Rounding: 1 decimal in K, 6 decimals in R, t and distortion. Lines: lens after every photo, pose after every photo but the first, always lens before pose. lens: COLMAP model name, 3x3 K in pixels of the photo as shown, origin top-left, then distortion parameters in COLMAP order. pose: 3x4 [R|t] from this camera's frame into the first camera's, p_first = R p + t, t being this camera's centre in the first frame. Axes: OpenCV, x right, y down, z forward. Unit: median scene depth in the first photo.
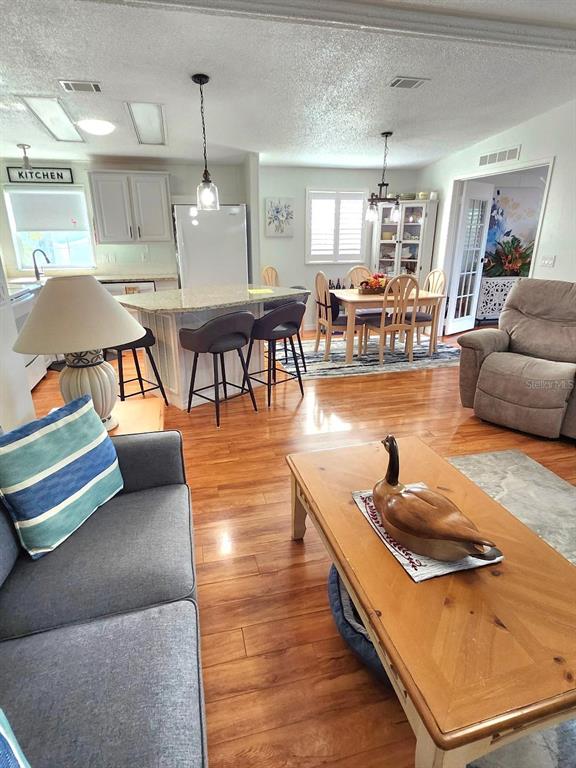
lens RADIAL K [[428.0, 0, 289.4], [0, 428.0, 384.3], [0, 0, 1]] dist [0.001960, 0.000349]
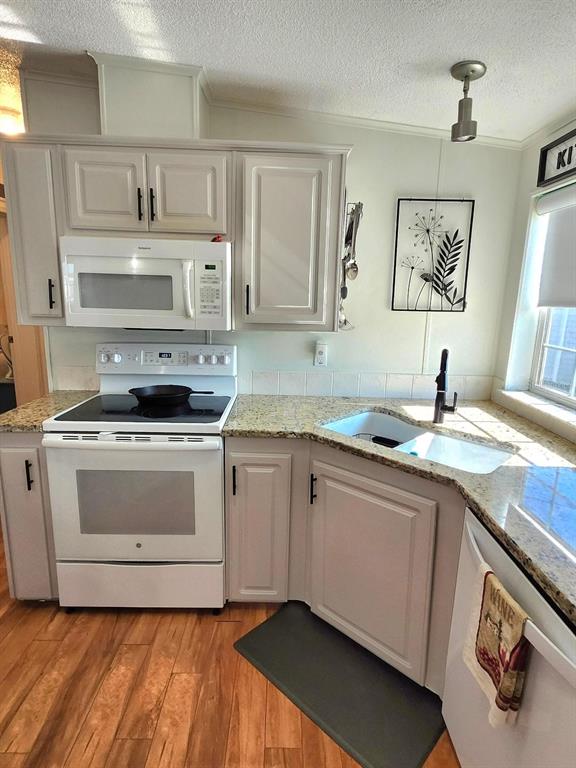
lens RADIAL K [[428.0, 0, 290.9], [0, 428.0, 383.0], [0, 0, 1]] dist [0.001960, 0.000349]
pose [[-0.223887, 0.199536, -0.953971, -0.205365], [-0.349331, 0.897353, 0.269677, -0.370178], [0.909858, 0.393629, -0.131201, 1.011629]]
